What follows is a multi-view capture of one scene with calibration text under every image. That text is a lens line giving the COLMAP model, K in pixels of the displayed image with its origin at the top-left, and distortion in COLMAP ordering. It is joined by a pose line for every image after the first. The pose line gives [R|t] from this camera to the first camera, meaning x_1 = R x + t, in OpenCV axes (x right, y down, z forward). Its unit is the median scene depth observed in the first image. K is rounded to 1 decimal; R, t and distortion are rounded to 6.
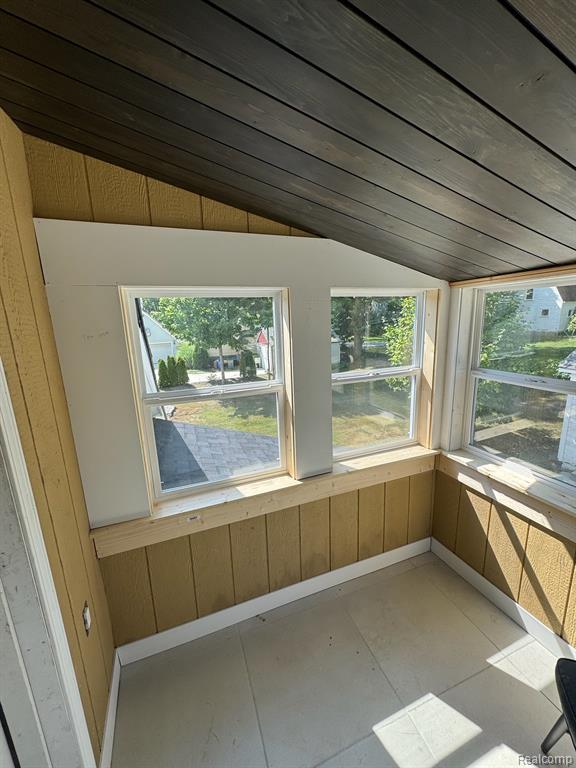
lens RADIAL K [[305.7, 0, 289.2], [0, 305.7, 384.4], [0, 0, 1]] dist [-0.001583, -0.000391]
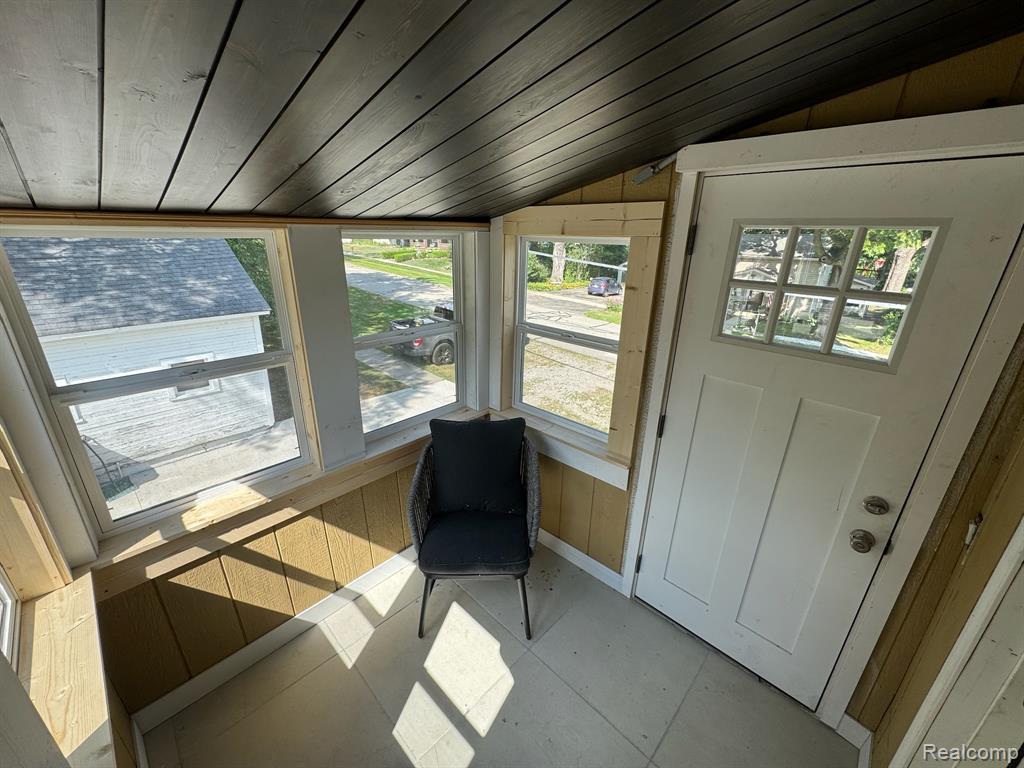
lens RADIAL K [[407.5, 0, 513.5], [0, 407.5, 383.4], [0, 0, 1]] dist [-0.001583, -0.000391]
pose [[-0.430338, -0.282390, 0.857359, -0.331340], [0.183930, 0.902447, 0.389562, -0.218237], [-0.883730, 0.325337, -0.336417, 0.659733]]
